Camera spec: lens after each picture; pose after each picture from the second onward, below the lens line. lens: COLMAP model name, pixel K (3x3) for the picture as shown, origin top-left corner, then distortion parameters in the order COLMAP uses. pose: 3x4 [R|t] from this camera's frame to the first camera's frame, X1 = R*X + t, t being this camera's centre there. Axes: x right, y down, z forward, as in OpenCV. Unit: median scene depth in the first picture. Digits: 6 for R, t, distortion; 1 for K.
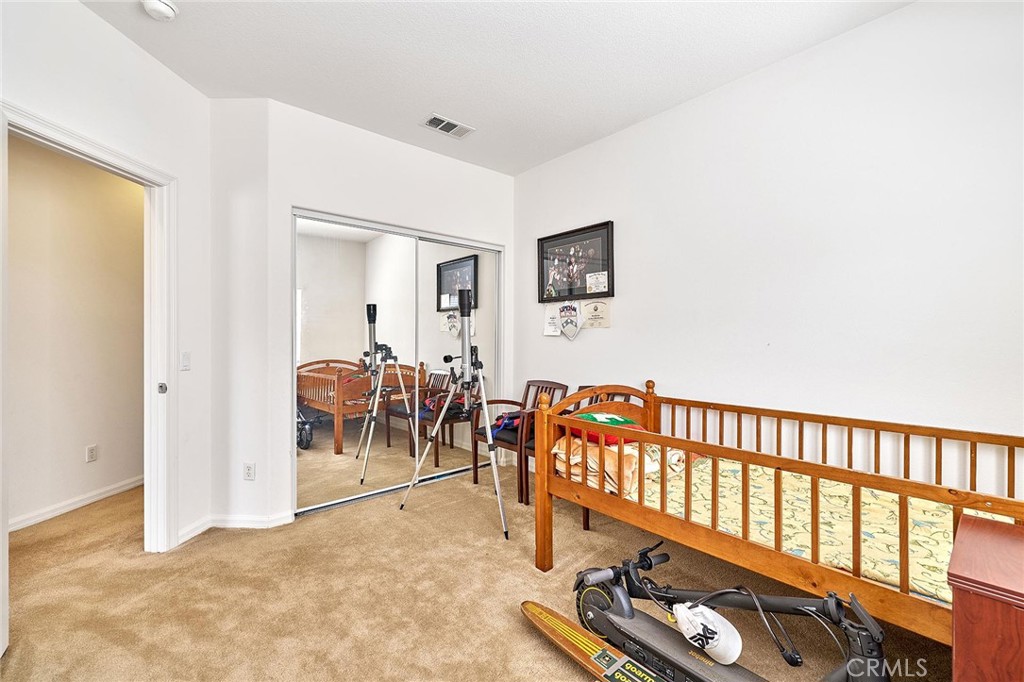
lens RADIAL K [[418.6, 0, 512.5], [0, 418.6, 337.8], [0, 0, 1]] dist [0.000327, 0.000041]
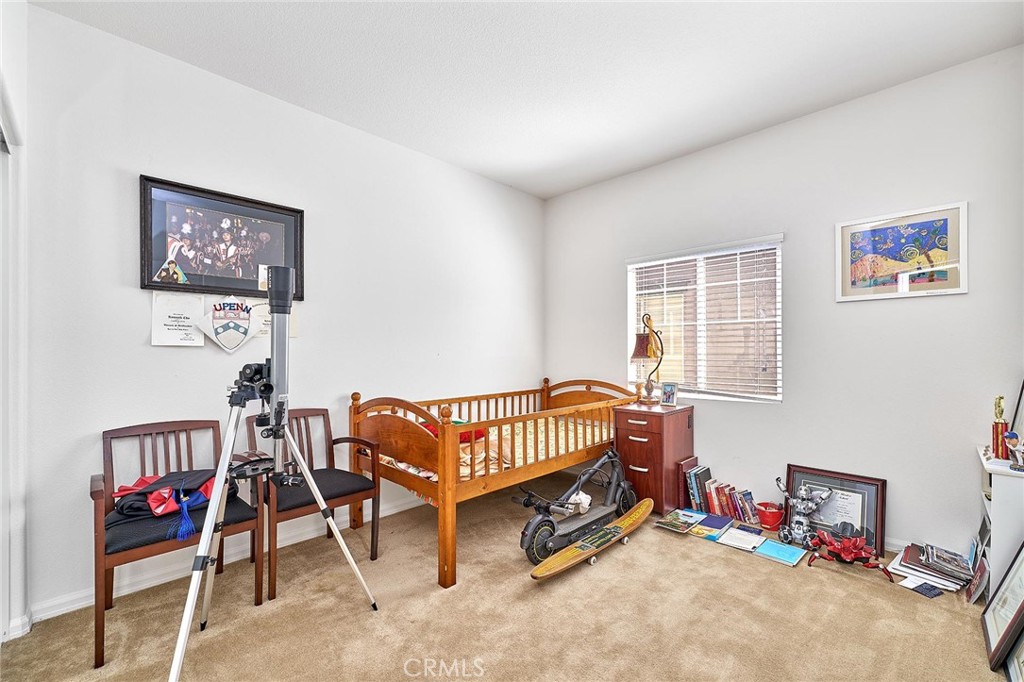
lens RADIAL K [[410.7, 0, 486.7], [0, 410.7, 360.7], [0, 0, 1]] dist [-0.000995, -0.000092]
pose [[-0.040317, -0.022676, 0.998930, -0.691484], [0.000354, 0.999742, 0.022709, 0.003753], [-0.999187, 0.001269, -0.040298, 0.747763]]
